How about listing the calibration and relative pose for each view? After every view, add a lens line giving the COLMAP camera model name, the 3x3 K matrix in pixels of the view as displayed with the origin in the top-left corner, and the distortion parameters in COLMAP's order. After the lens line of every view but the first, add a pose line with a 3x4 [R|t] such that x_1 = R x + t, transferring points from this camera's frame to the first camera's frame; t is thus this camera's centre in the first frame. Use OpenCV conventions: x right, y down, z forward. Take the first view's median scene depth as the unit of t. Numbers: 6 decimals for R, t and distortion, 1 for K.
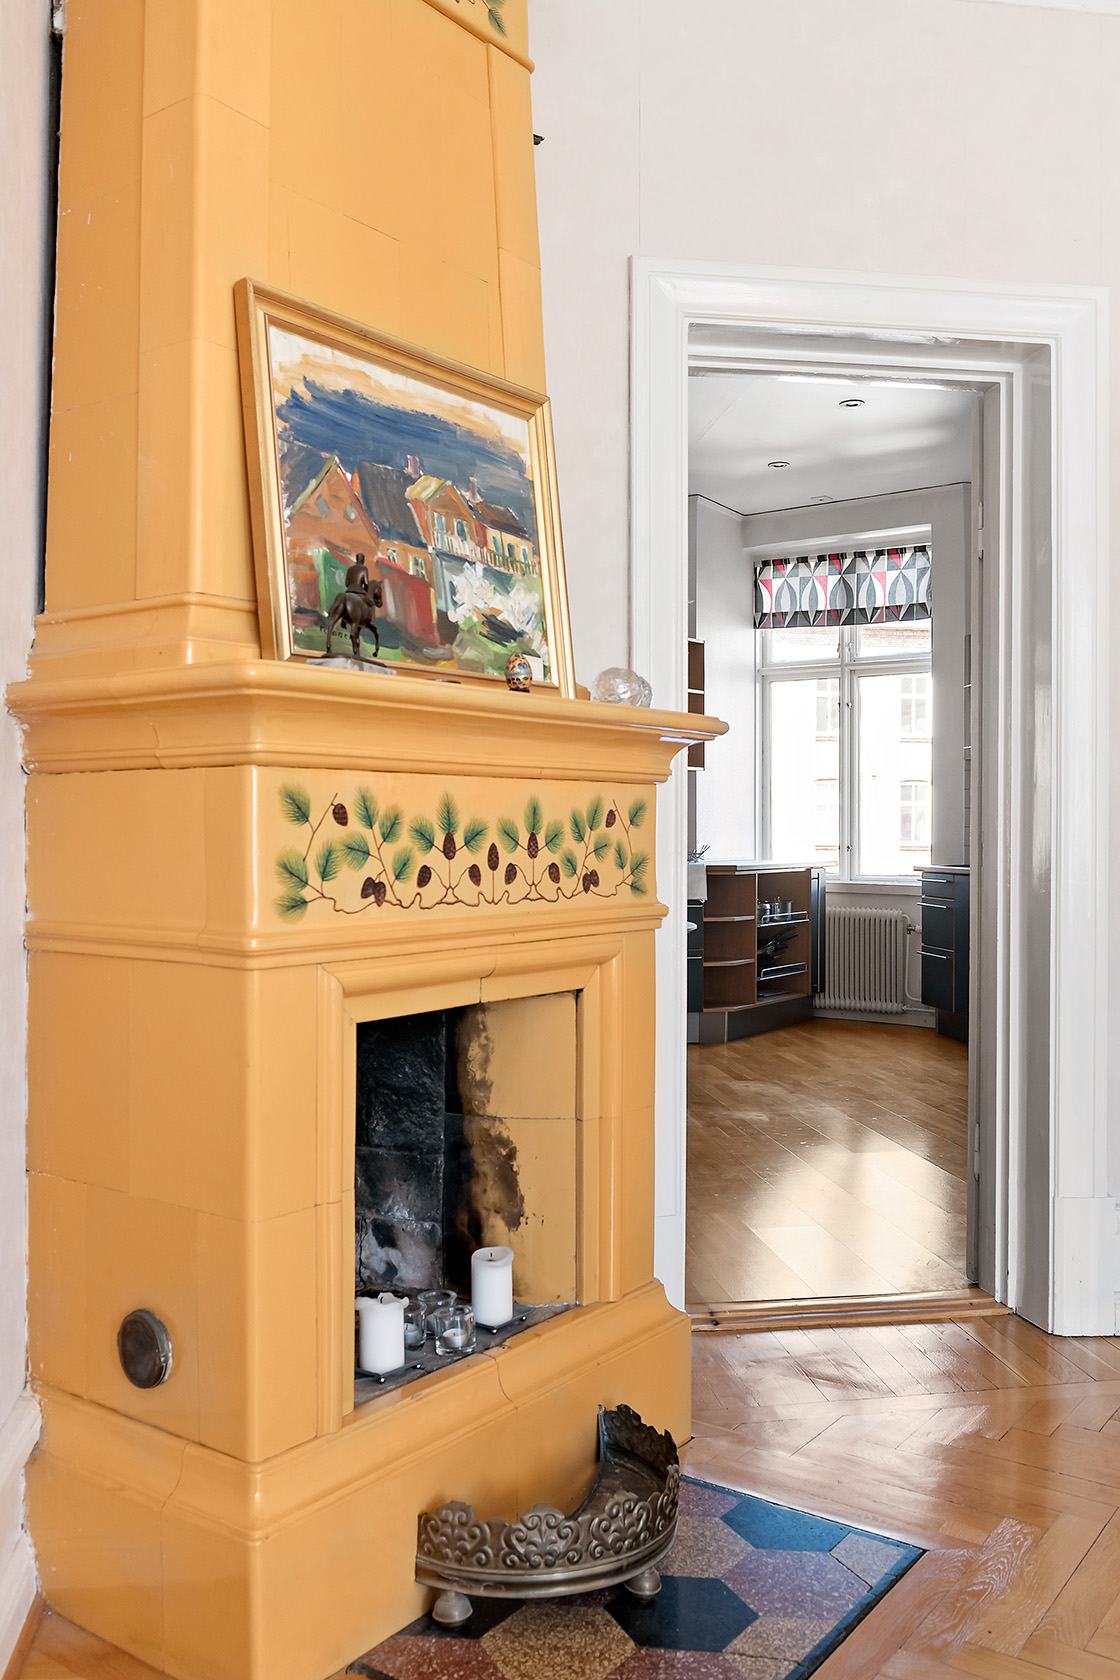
lens RADIAL K [[1415.7, 0, 560.0], [0, 1415.7, 840.0], [0, 0, 1]] dist [-0.002914, -0.000081]
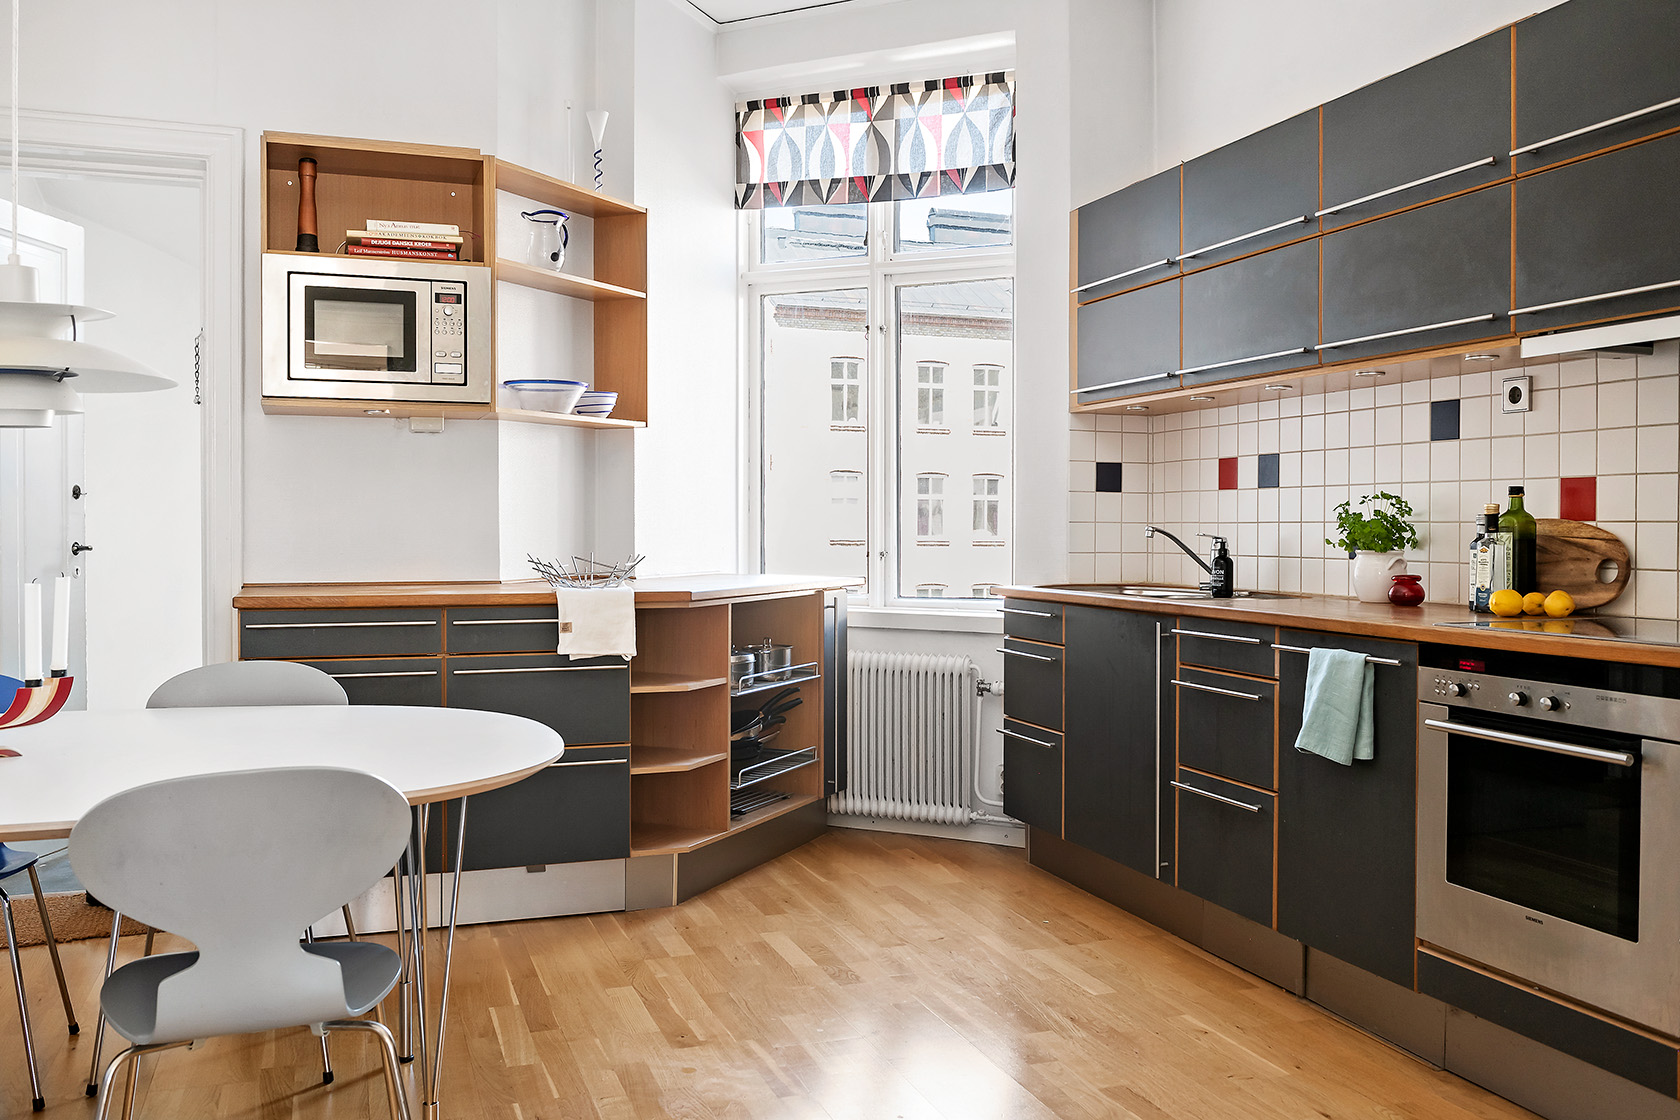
lens RADIAL K [[1469.2, 0, 840.0], [0, 1469.2, 560.0], [0, 0, 1]] dist [0.000356, -0.000160]
pose [[0.983025, -0.004044, 0.183425, 0.066187], [0.000861, 0.999848, 0.017428, -0.003721], [-0.183467, -0.016974, 0.982879, 0.366269]]
